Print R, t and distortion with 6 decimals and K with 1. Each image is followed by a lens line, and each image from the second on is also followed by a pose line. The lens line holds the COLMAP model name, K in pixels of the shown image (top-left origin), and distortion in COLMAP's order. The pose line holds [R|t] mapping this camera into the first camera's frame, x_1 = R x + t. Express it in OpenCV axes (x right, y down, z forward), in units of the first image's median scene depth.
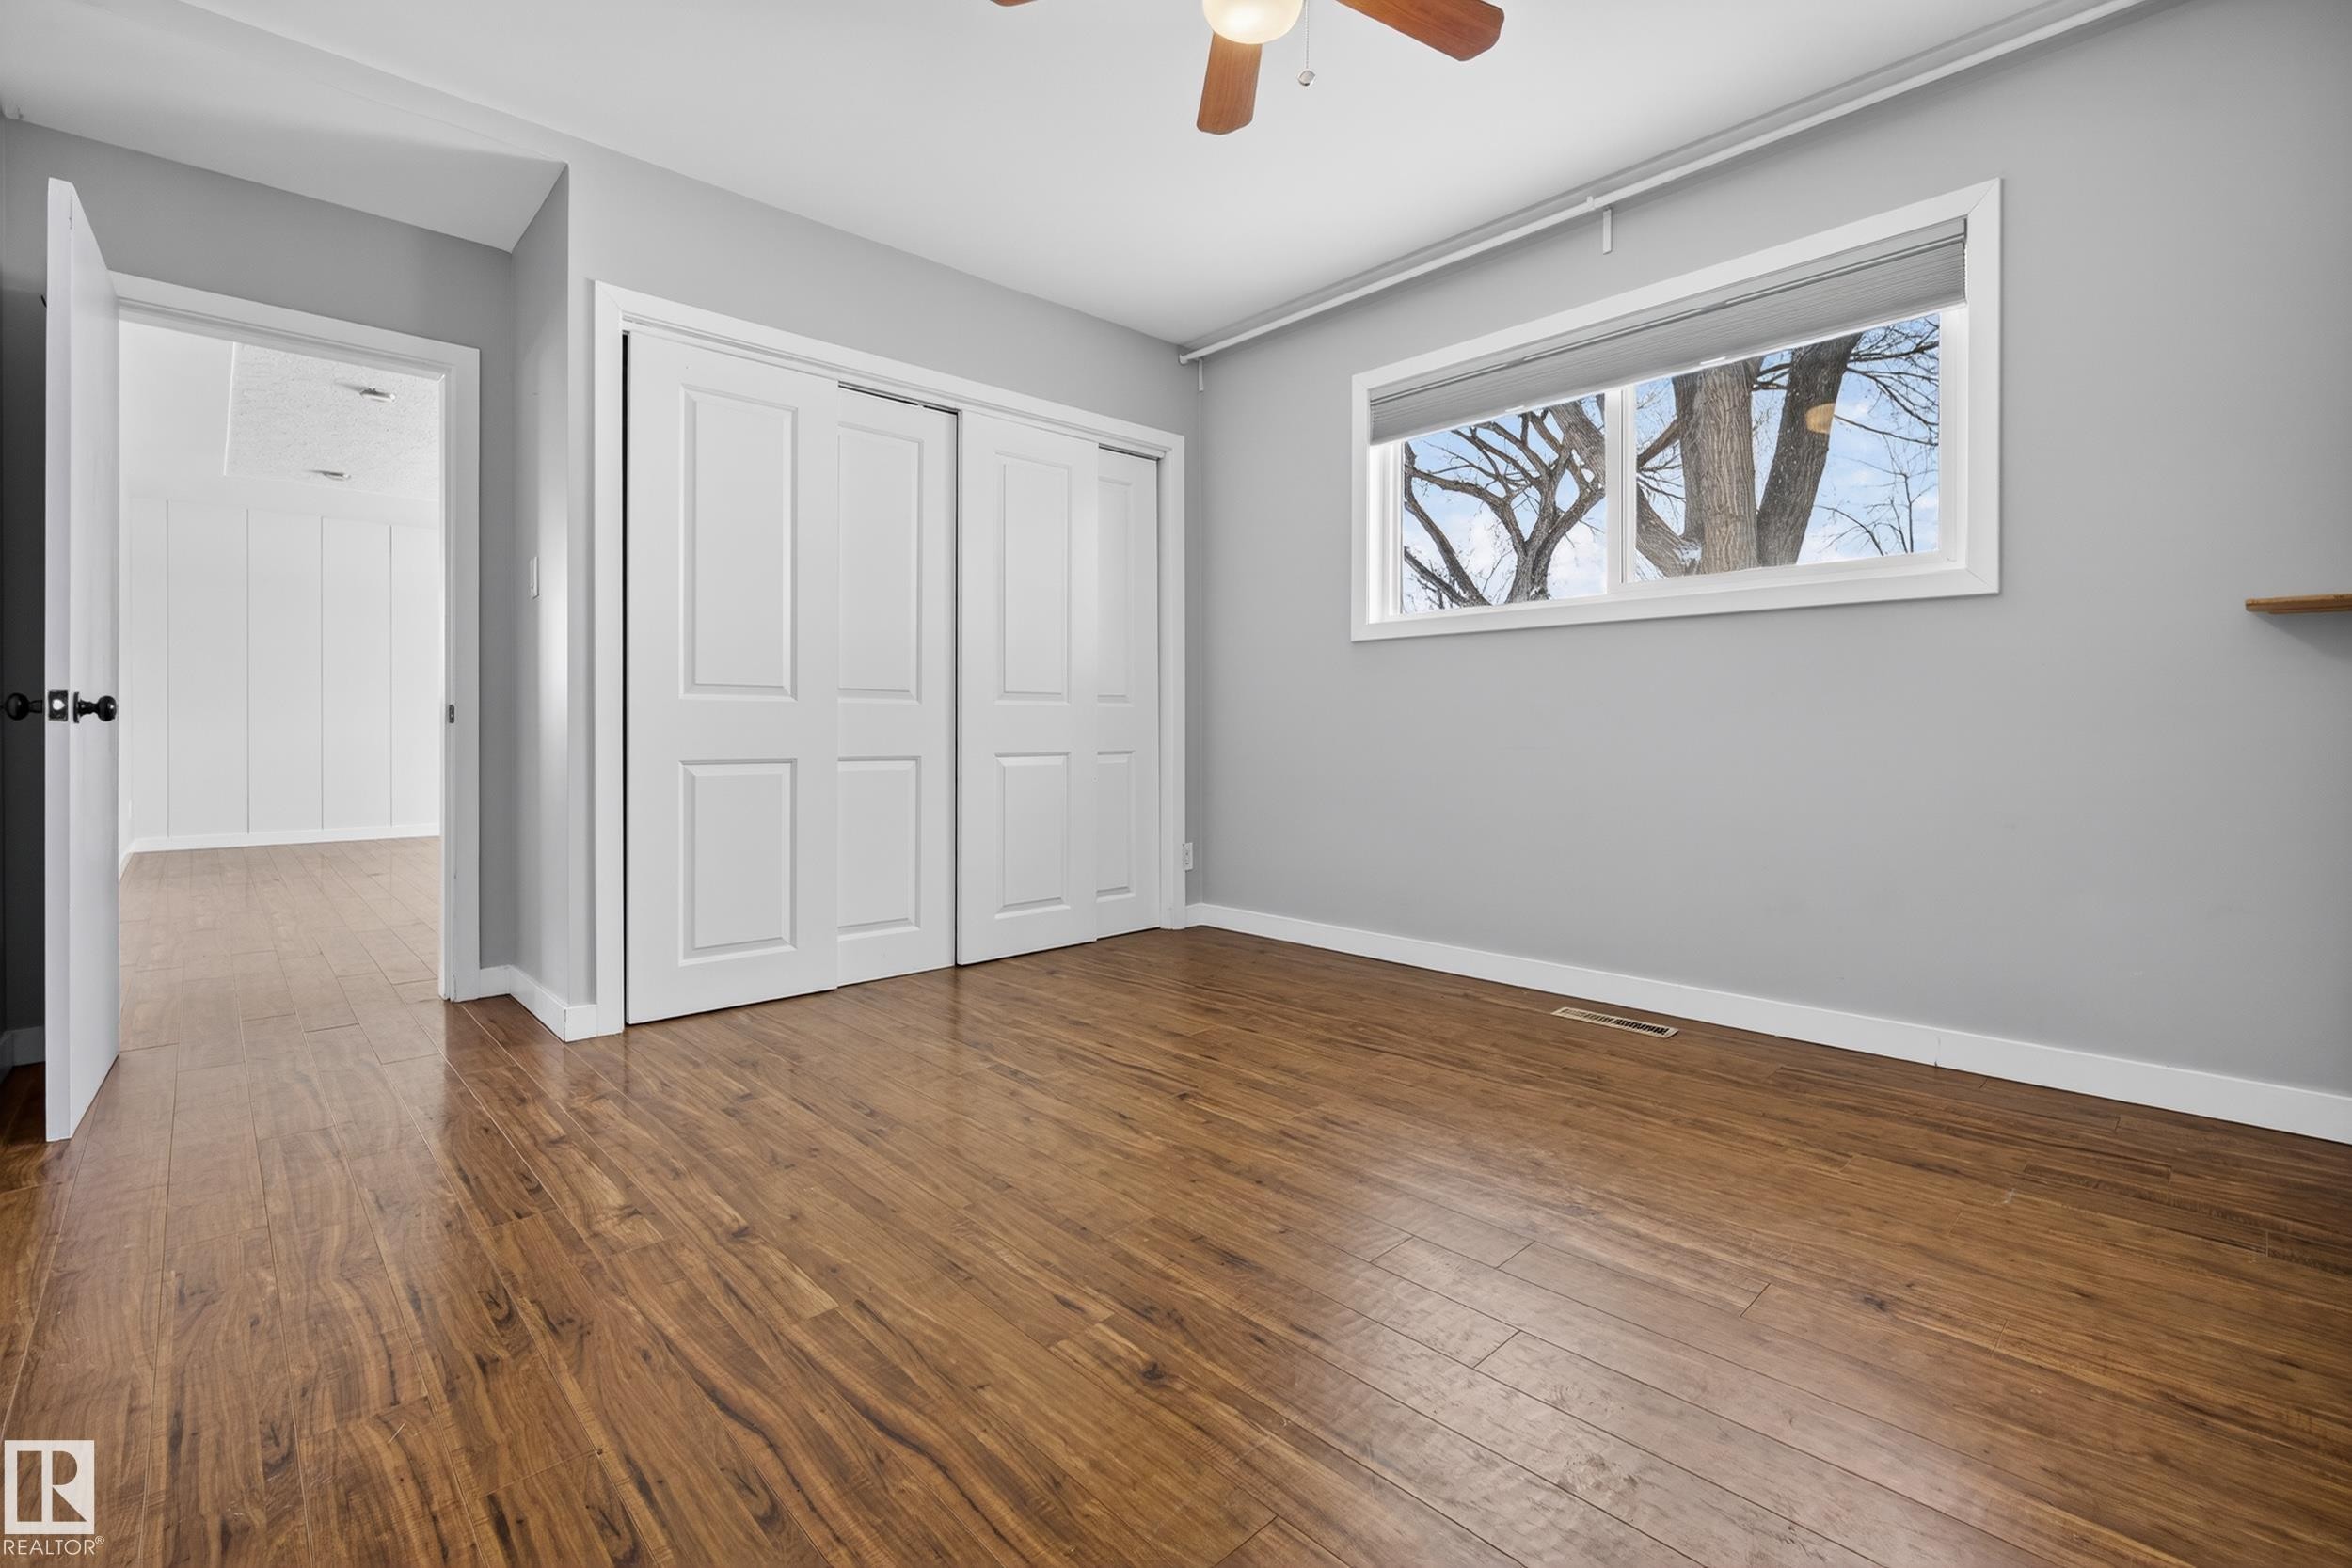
lens RADIAL K [[1038.8, 0, 1184.2], [0, 1038.8, 728.6], [0, 0, 1]] dist [-0.007893, 0.002372]
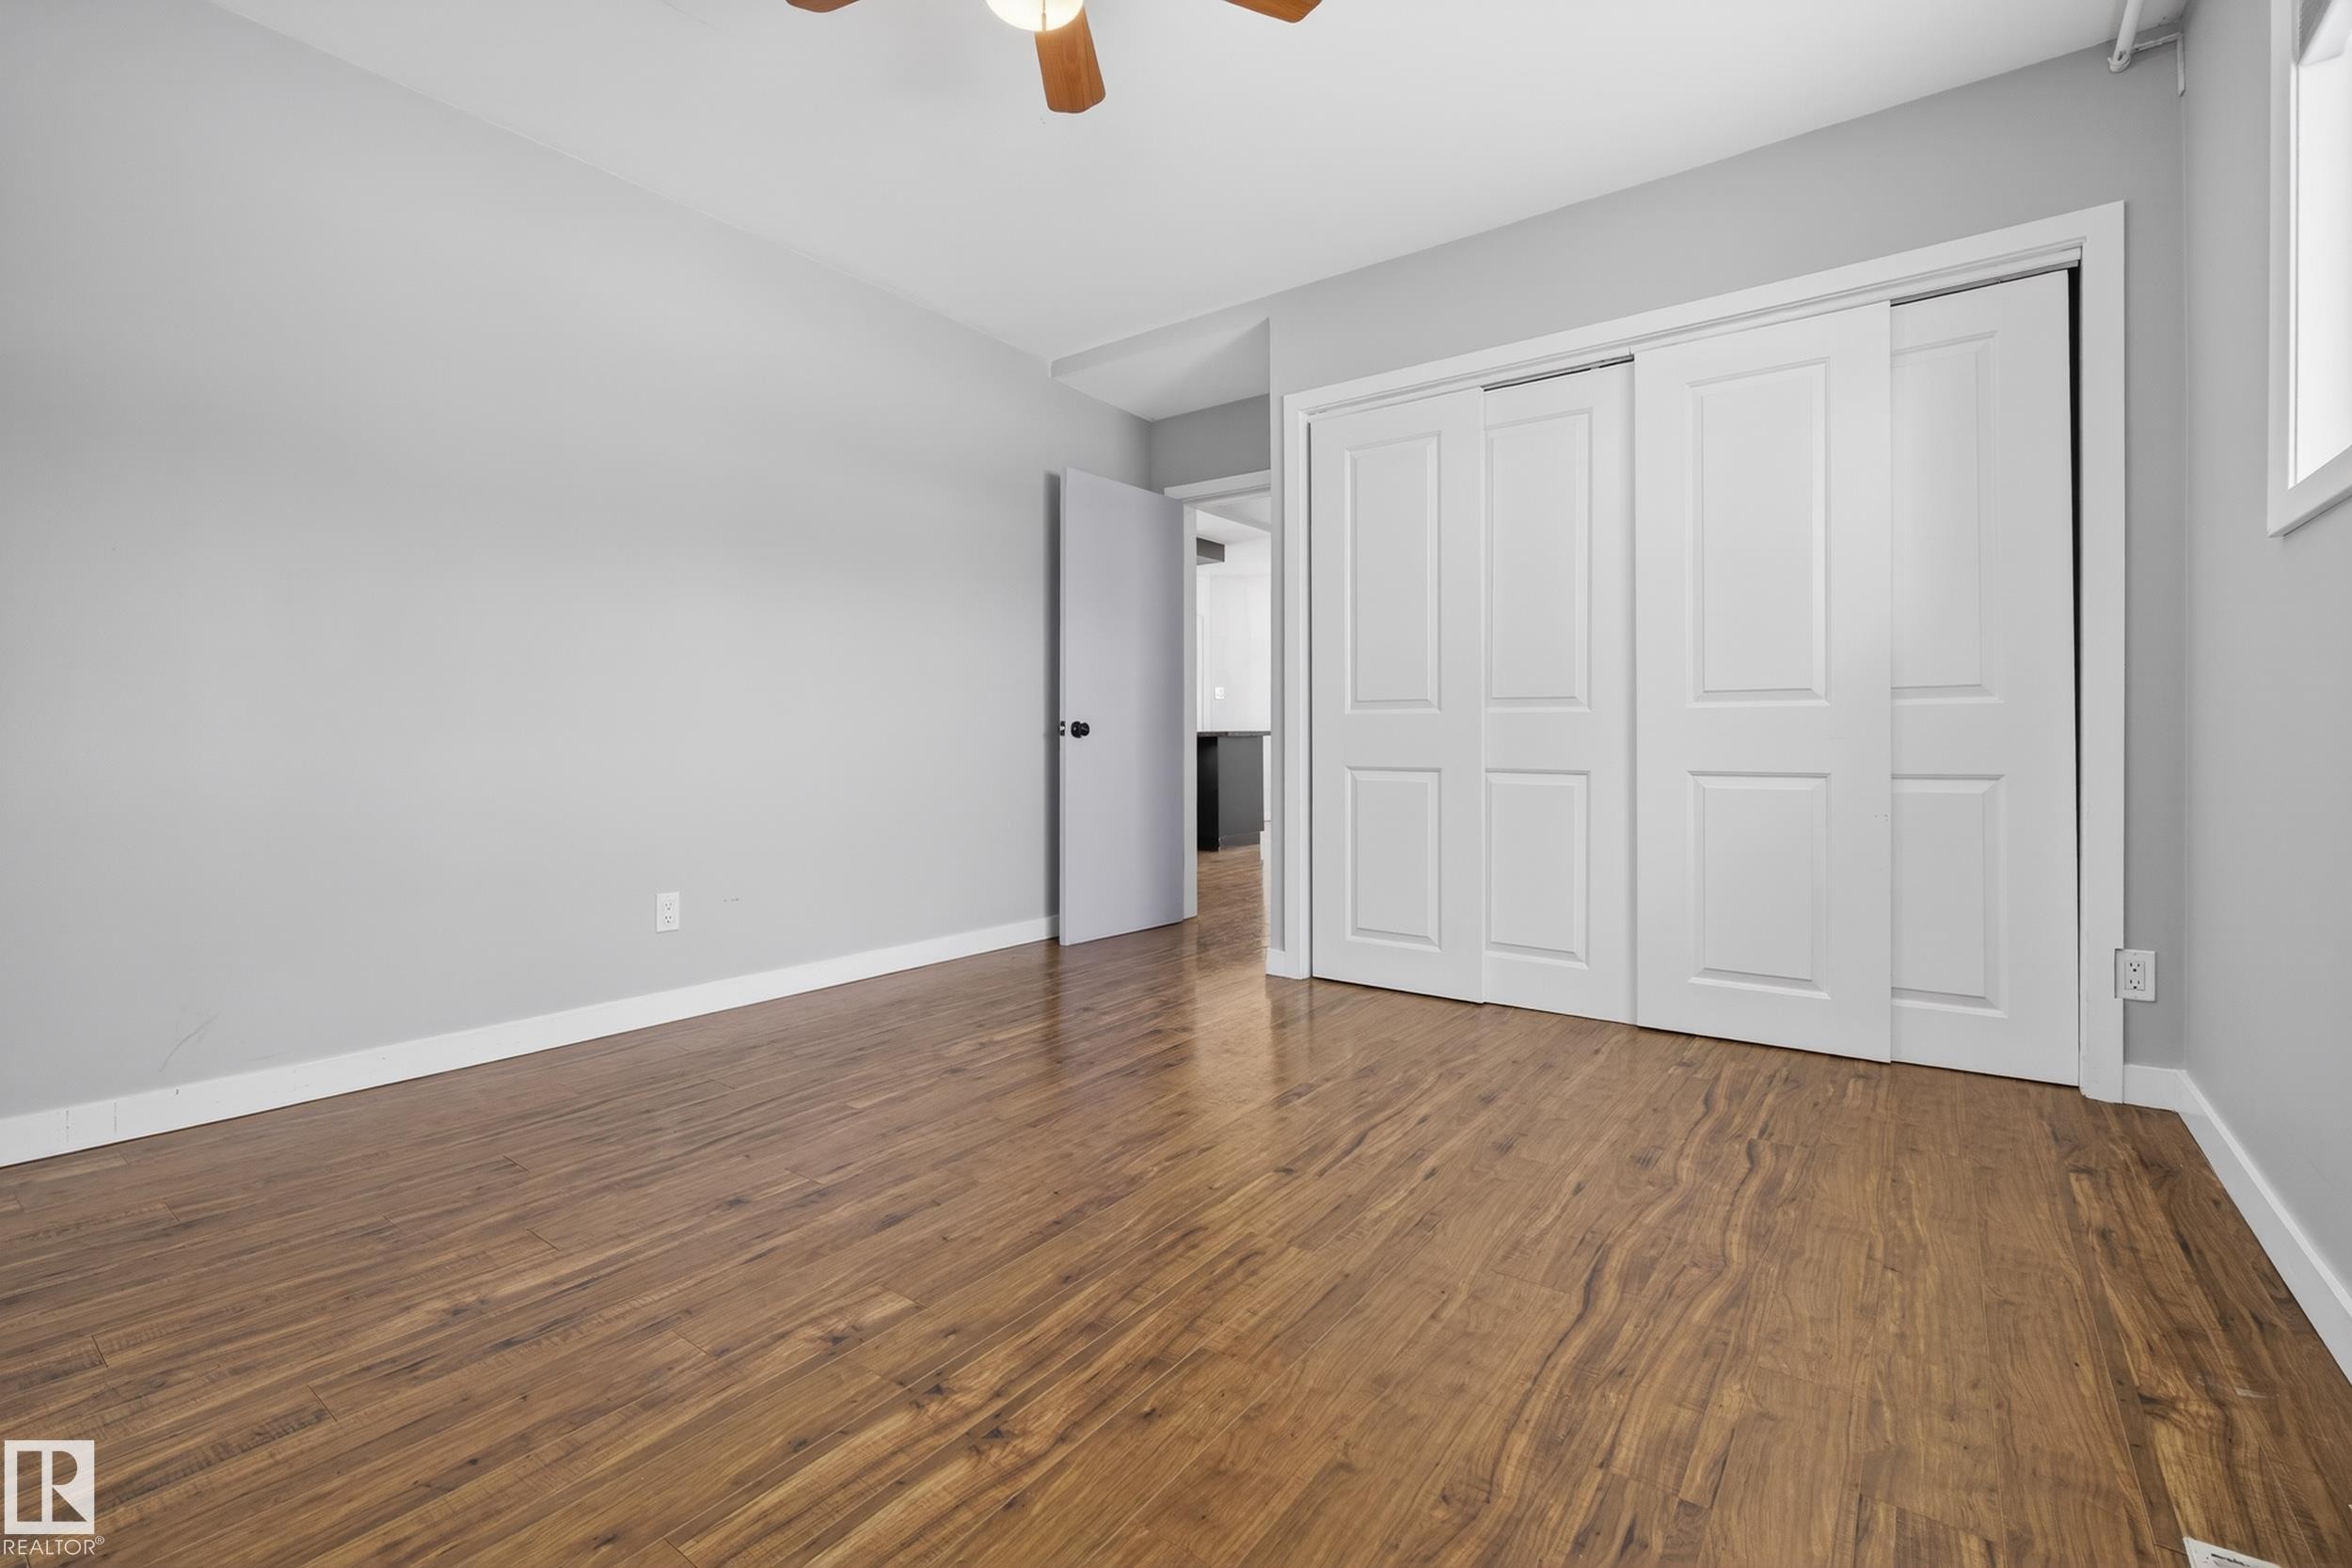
lens RADIAL K [[1038.8, 0, 1174.0], [0, 1038.8, 746.3], [0, 0, 1]] dist [-0.007893, 0.002372]
pose [[0.172329, 0.009701, -0.984992, 0.732912], [0.004525, 0.999933, 0.010640, -0.007053], [0.985029, -0.006291, 0.172274, 0.675476]]
